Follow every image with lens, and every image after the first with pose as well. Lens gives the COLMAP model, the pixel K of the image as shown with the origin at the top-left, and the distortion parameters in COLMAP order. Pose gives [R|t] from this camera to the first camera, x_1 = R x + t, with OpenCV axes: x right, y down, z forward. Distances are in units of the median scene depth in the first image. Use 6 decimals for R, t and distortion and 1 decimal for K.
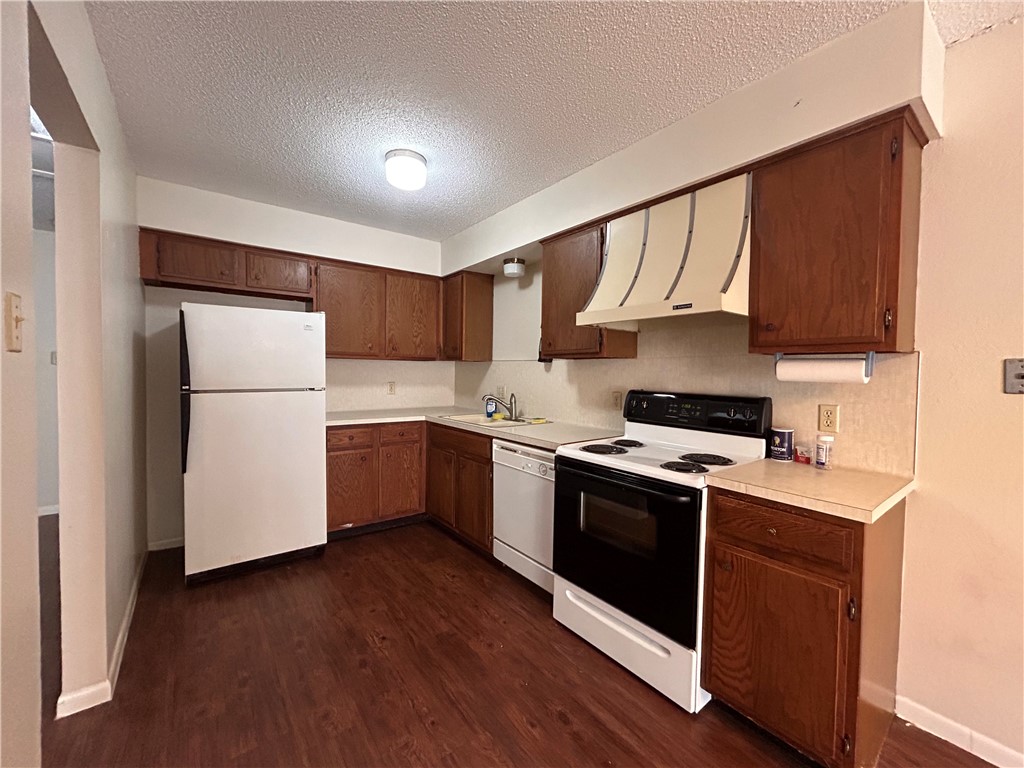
lens RADIAL K [[414.7, 0, 514.4], [0, 414.7, 383.6], [0, 0, 1]] dist [-0.001473, 0.000123]
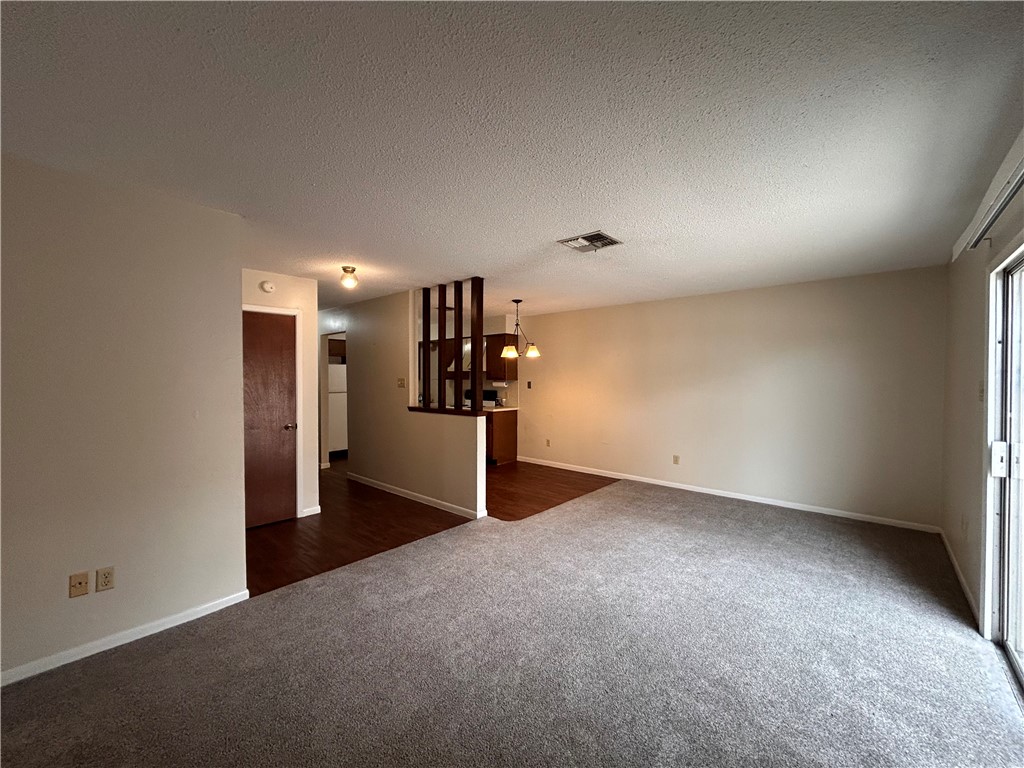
lens RADIAL K [[414.7, 0, 514.4], [0, 414.7, 383.6], [0, 0, 1]] dist [-0.001473, 0.000123]
pose [[0.982552, -0.003766, 0.185952, 0.056480], [0.005542, 0.999944, -0.009027, 0.004123], [-0.185908, 0.009900, 0.982517, -2.961751]]
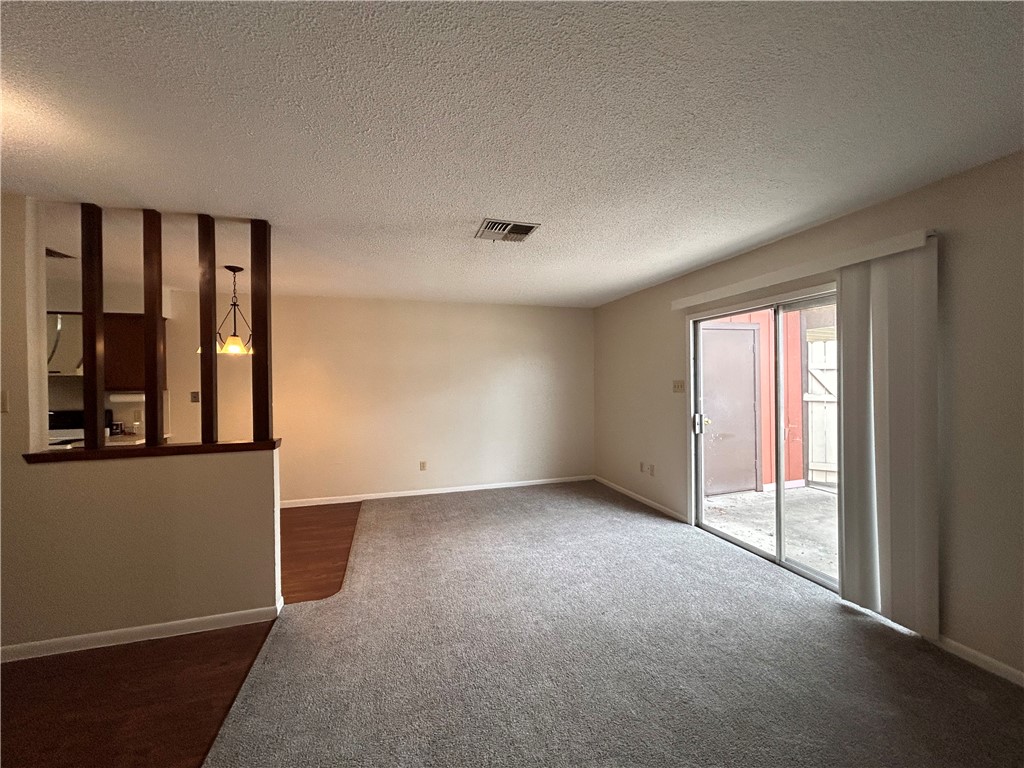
lens RADIAL K [[414.7, 0, 514.4], [0, 414.7, 383.6], [0, 0, 1]] dist [-0.001473, 0.000123]
pose [[0.371339, -0.015047, 0.928375, -0.697622], [0.037703, 0.999288, 0.001116, -0.027462], [-0.927731, 0.034588, 0.371642, -1.978563]]
